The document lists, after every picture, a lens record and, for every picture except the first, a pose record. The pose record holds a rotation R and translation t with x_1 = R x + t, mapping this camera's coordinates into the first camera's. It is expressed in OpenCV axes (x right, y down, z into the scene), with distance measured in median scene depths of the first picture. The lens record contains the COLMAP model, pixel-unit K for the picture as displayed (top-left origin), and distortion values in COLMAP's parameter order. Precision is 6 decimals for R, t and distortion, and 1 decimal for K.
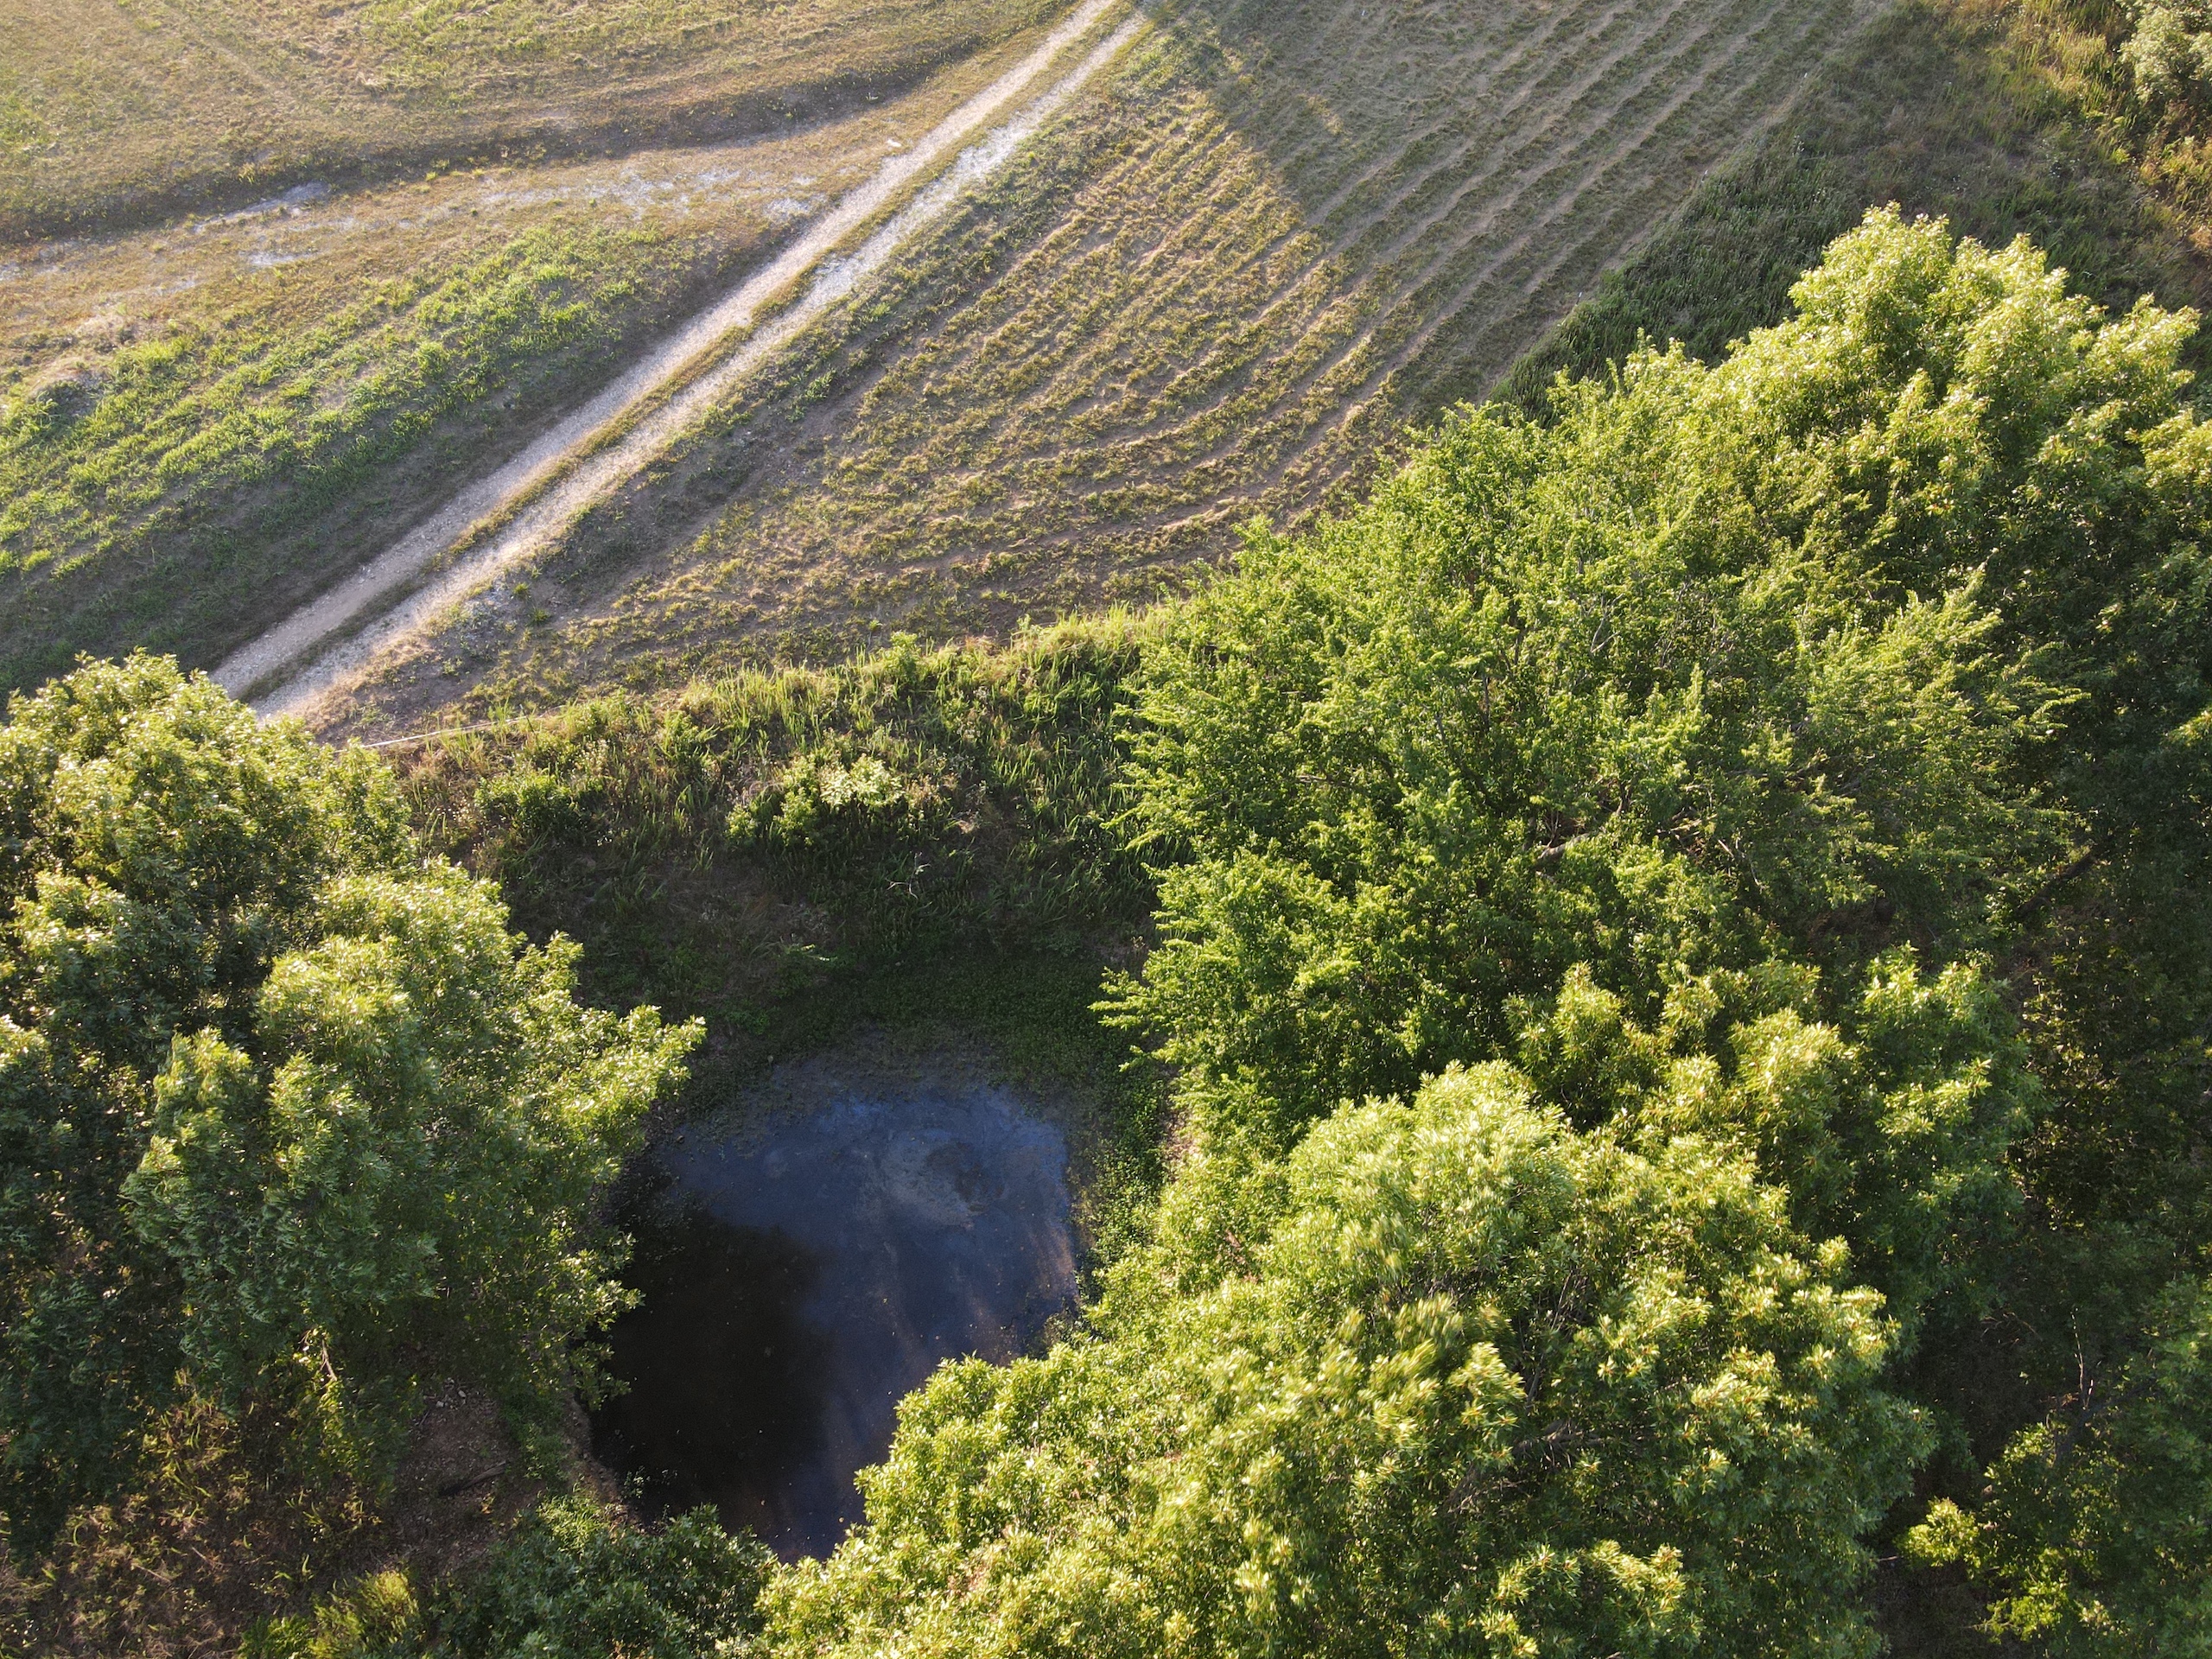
lens RADIAL K [[1640.6, 0, 1103.7], [0, 1640.6, 827.1], [0, 0, 1]] dist [0.002755, 0.024632]
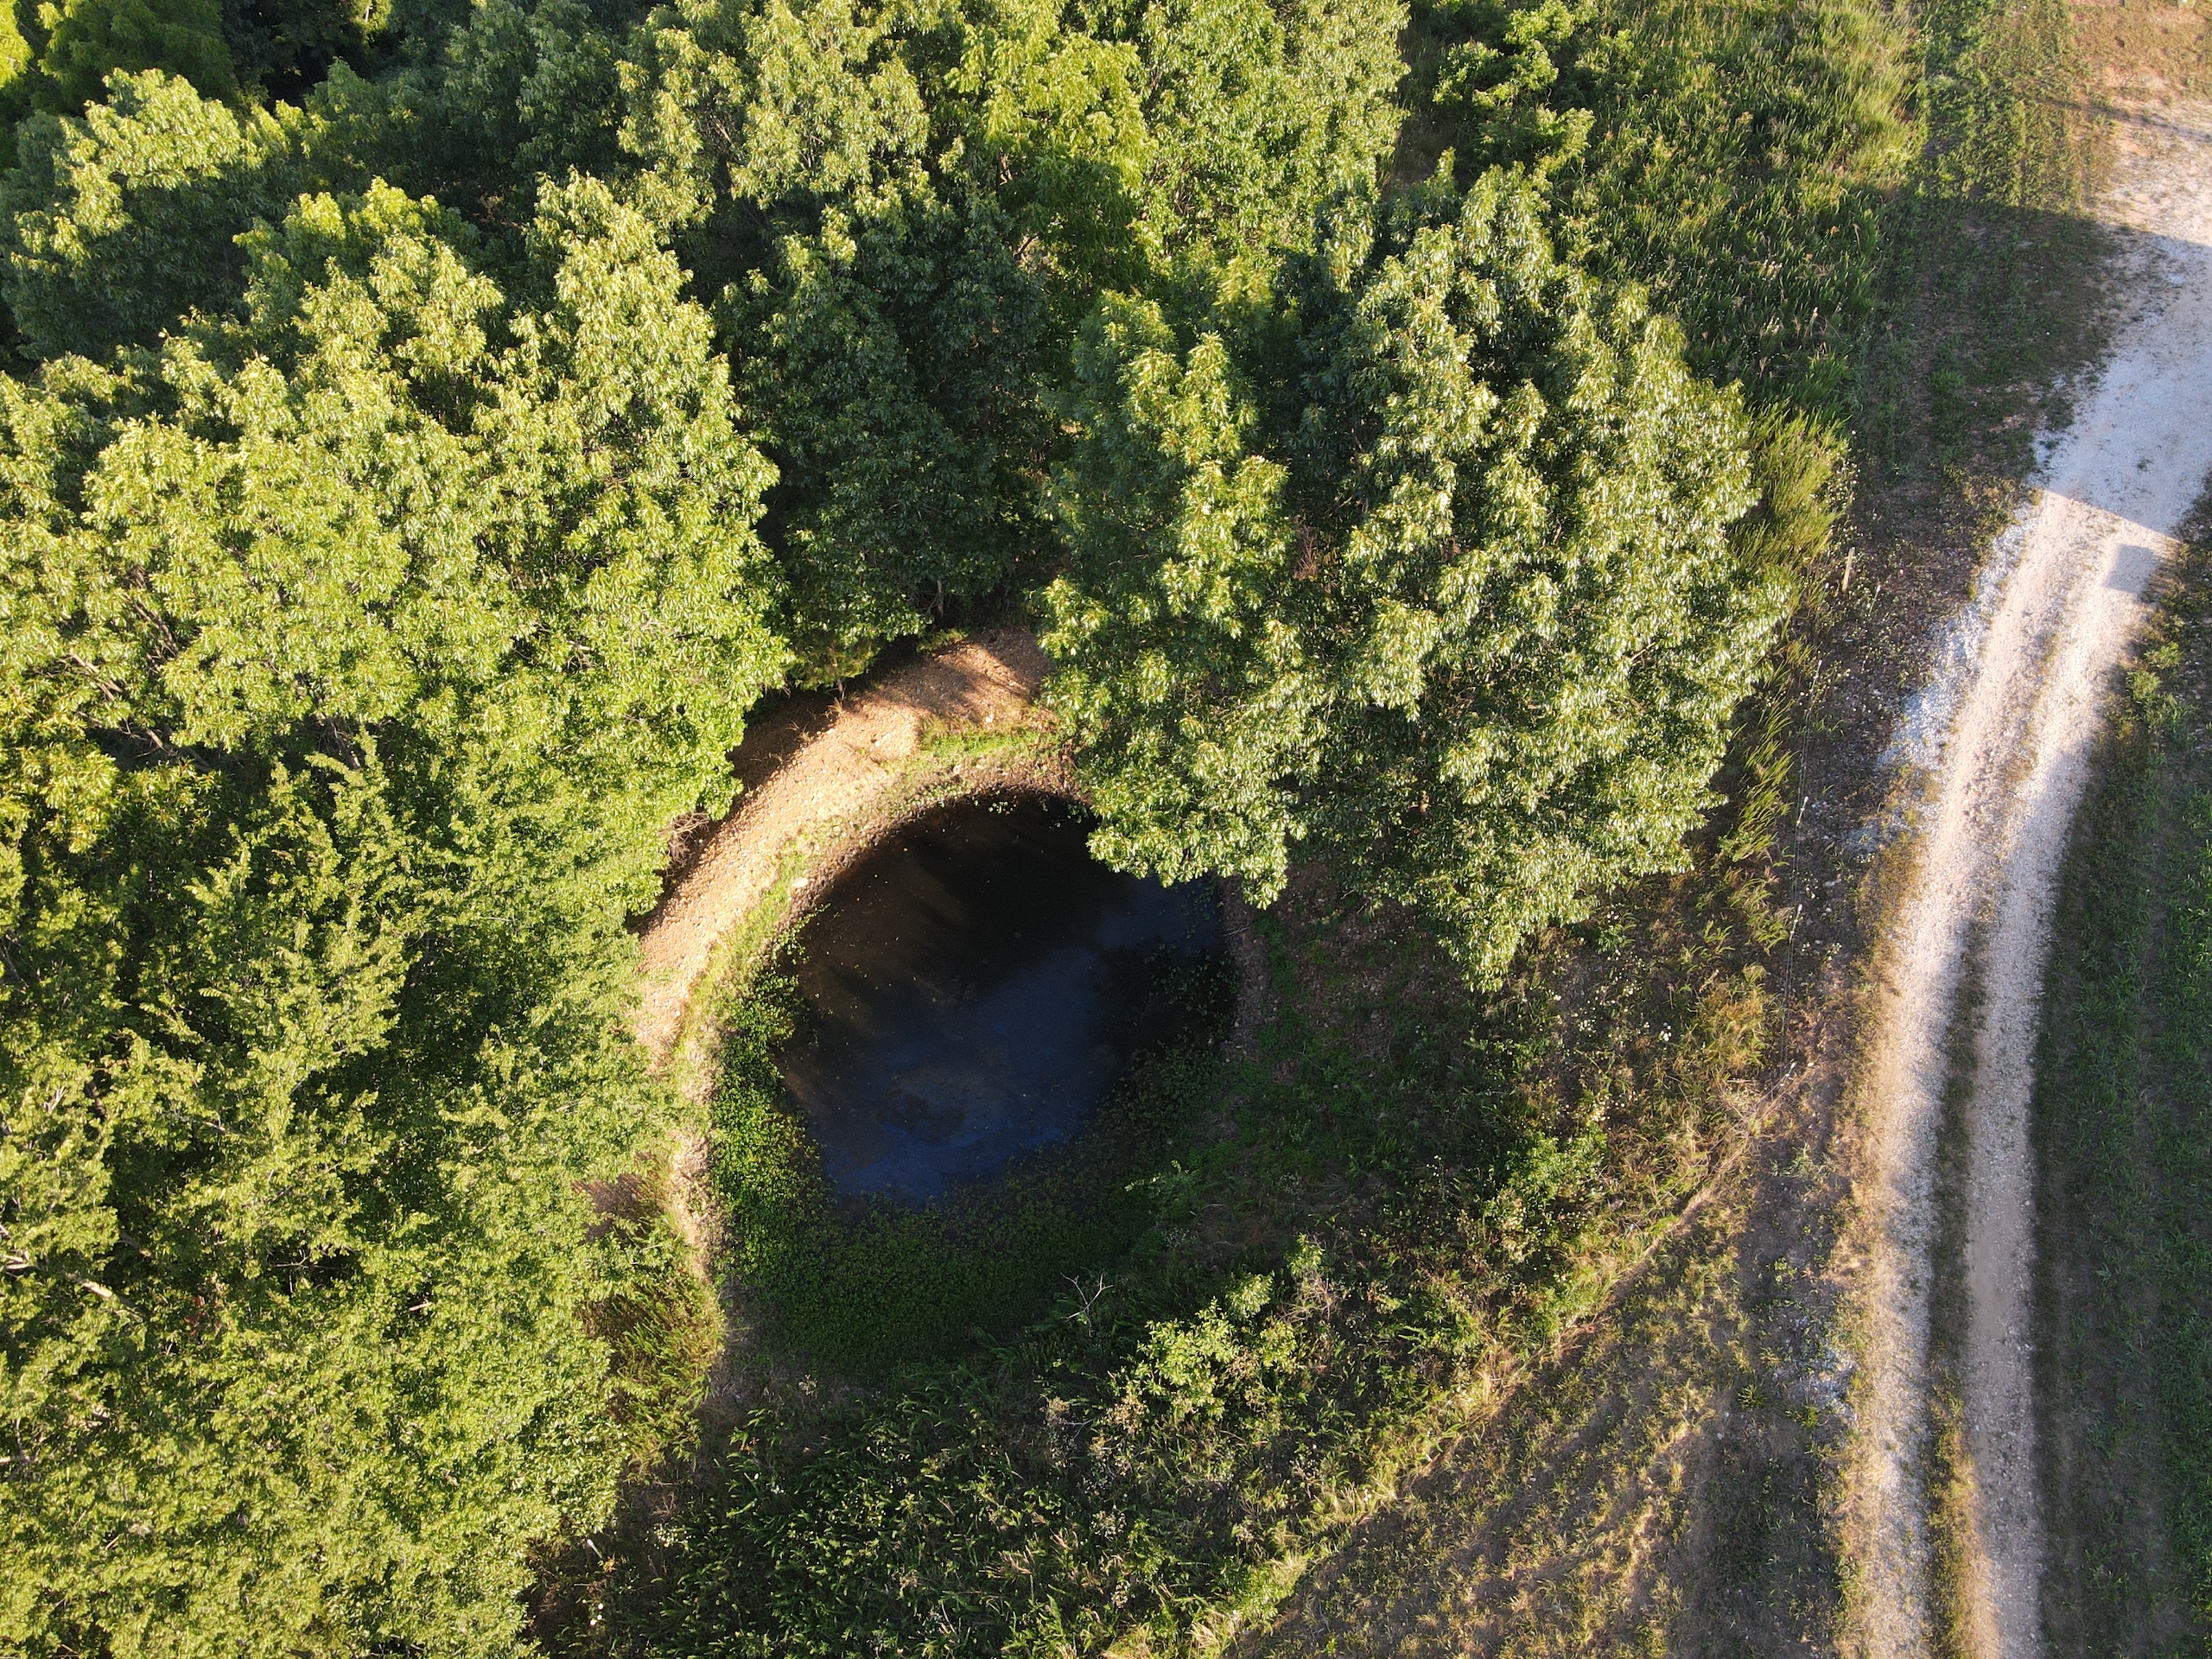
lens RADIAL K [[1640.6, 0, 1103.7], [0, 1640.6, 827.1], [0, 0, 1]] dist [0.002755, 0.024632]
pose [[-0.914966, 0.345196, -0.208990, -0.035323], [-0.312644, -0.278972, 0.907981, -0.592307], [0.255129, 0.896111, 0.363173, 0.466063]]
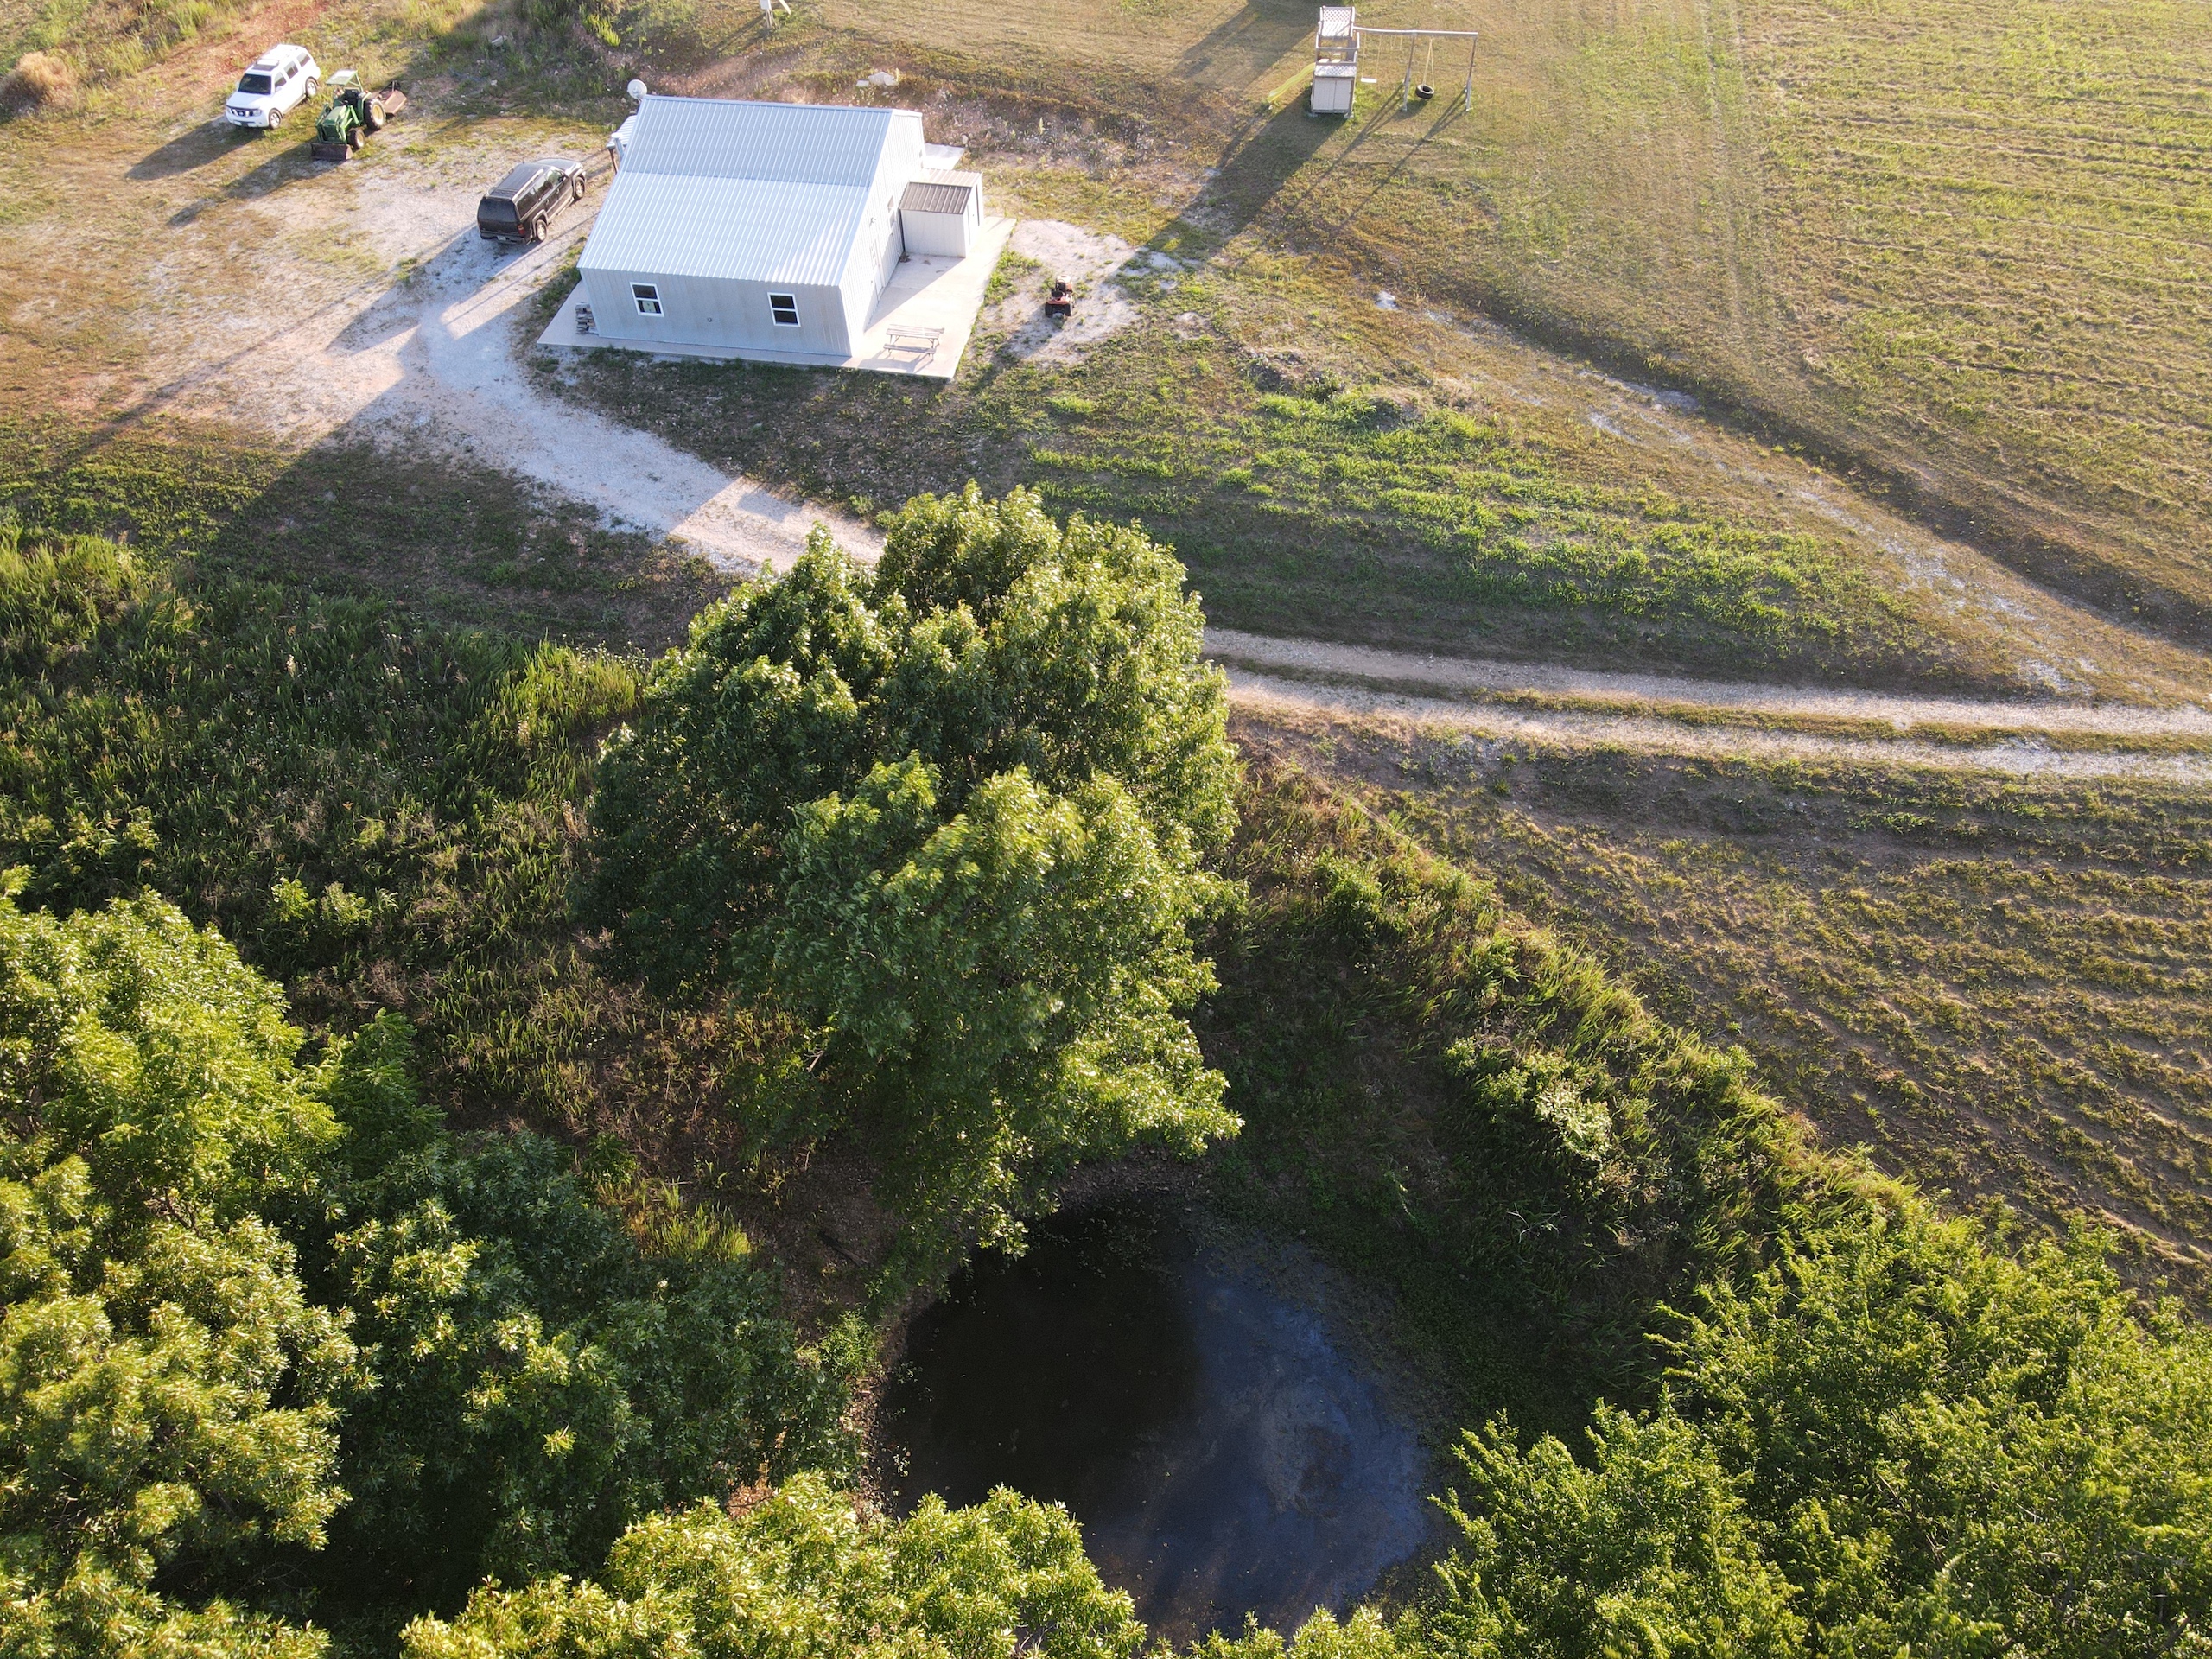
lens RADIAL K [[1640.6, 0, 1103.7], [0, 1640.6, 827.1], [0, 0, 1]] dist [0.002755, 0.024632]
pose [[0.517611, 0.650567, -0.555735, 0.117782], [-0.729830, 0.674708, 0.110079, -0.042106], [0.446573, 0.348614, 0.824039, 0.041657]]
